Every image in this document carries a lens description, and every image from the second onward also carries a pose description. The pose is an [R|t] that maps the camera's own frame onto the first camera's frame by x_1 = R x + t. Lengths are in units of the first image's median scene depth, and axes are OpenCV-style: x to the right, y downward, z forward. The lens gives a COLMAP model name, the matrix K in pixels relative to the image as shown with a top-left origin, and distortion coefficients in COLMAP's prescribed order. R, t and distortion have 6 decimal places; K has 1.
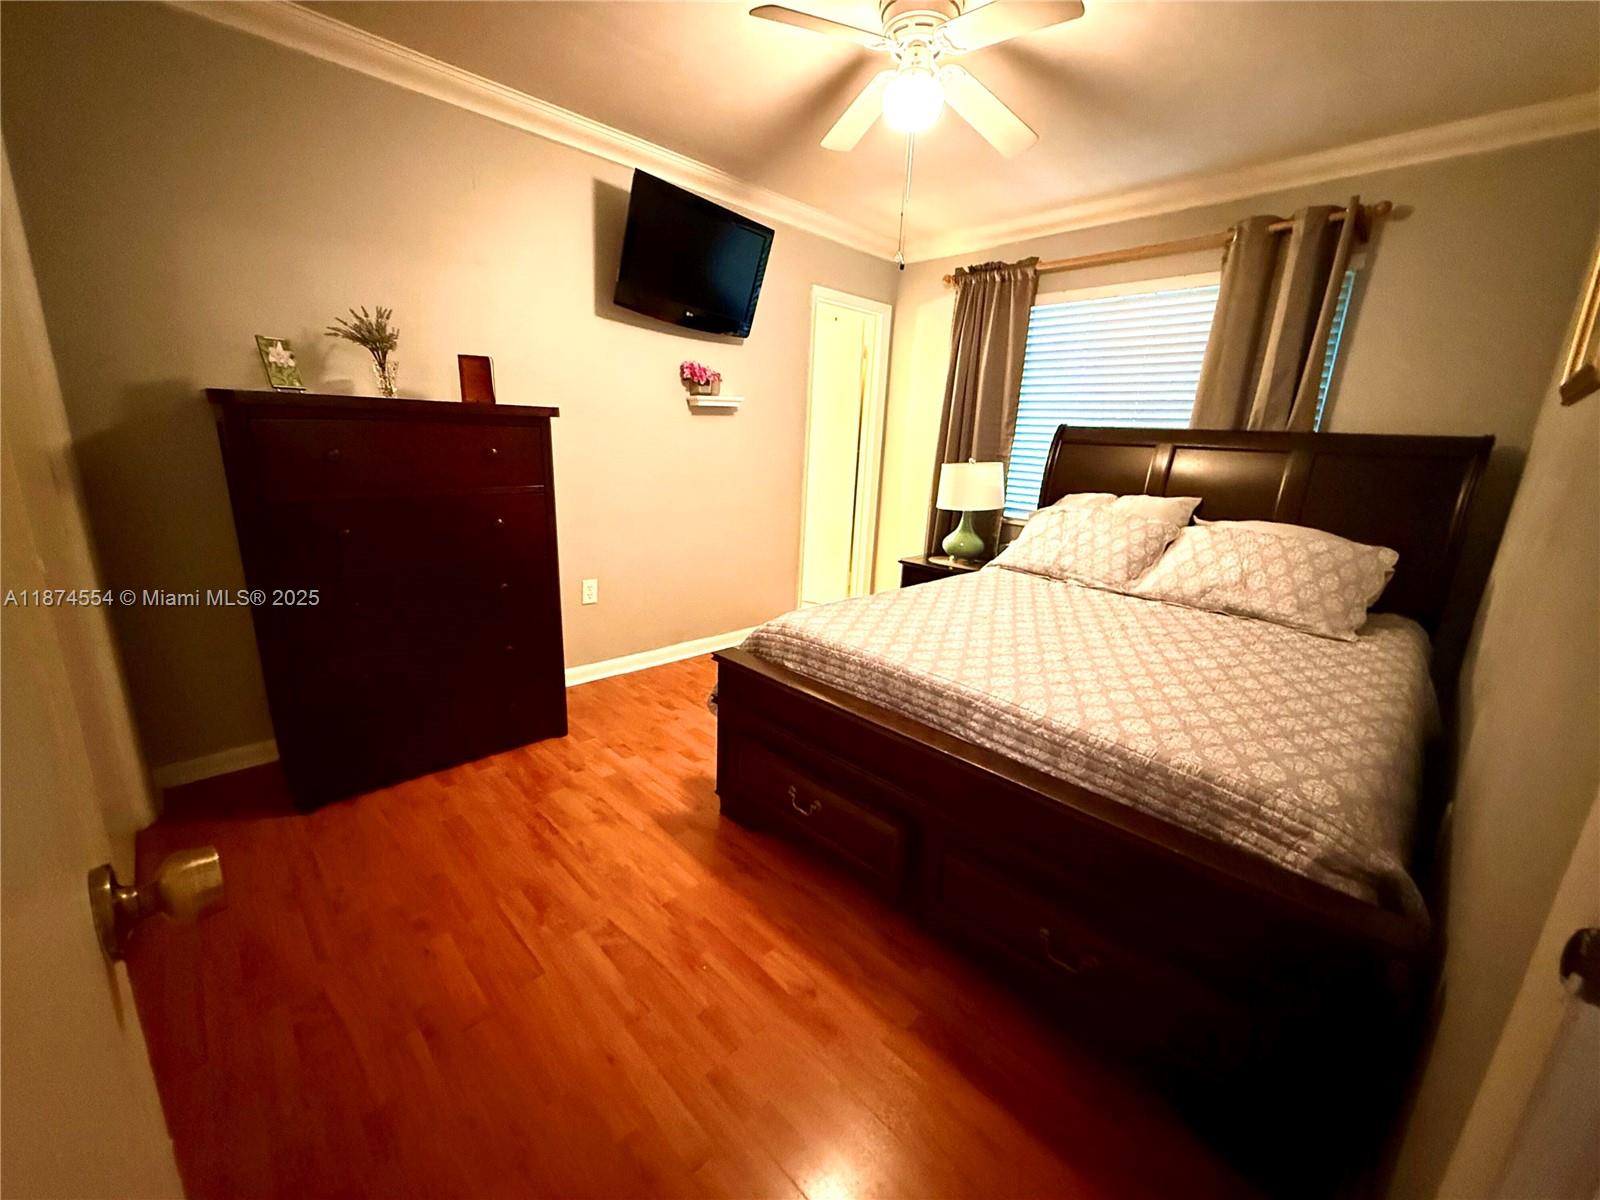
lens RADIAL K [[638.4, 0, 801.6], [0, 638.4, 600.9], [0, 0, 1]] dist [0.003232, -0.000322]
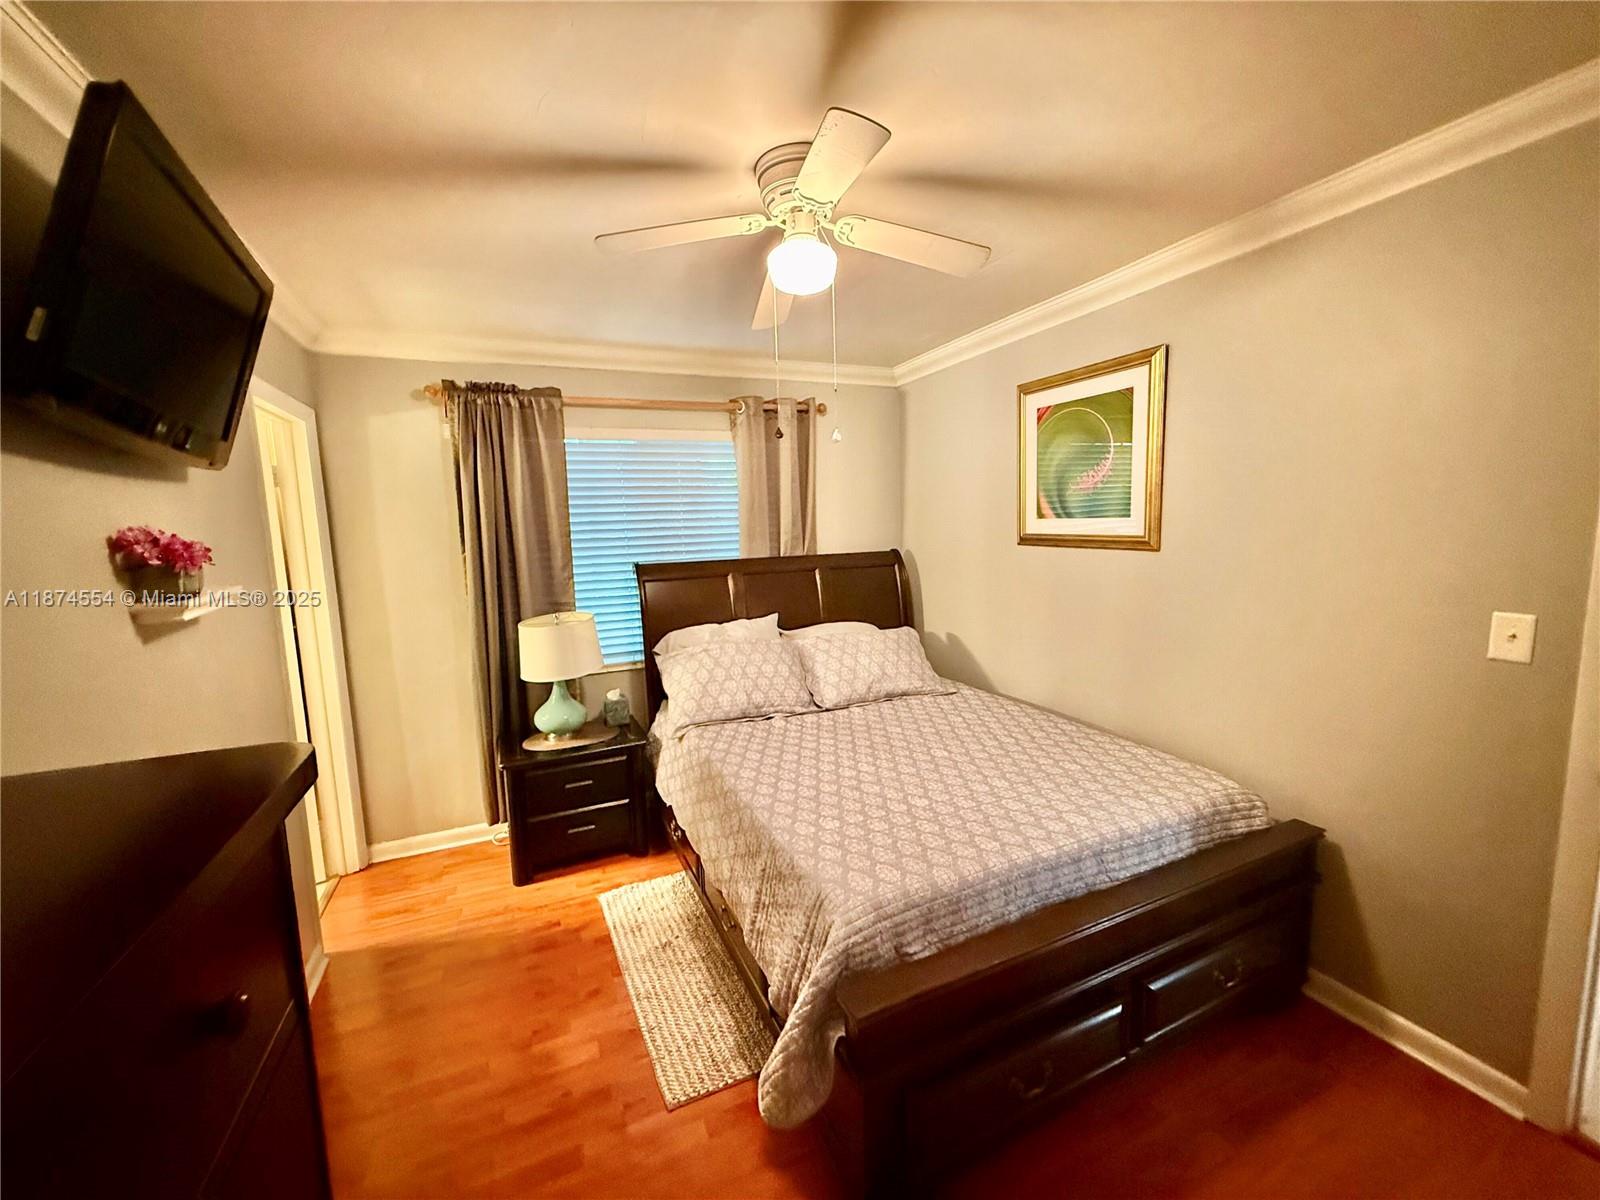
lens RADIAL K [[638.4, 0, 797.3], [0, 638.4, 596.9], [0, 0, 1]] dist [0.003232, -0.000322]
pose [[0.345201, -0.165403, 0.923839, -0.482426], [0.279530, 0.957794, 0.067033, -0.267976], [-0.895935, 0.235101, 0.376867, 0.516439]]
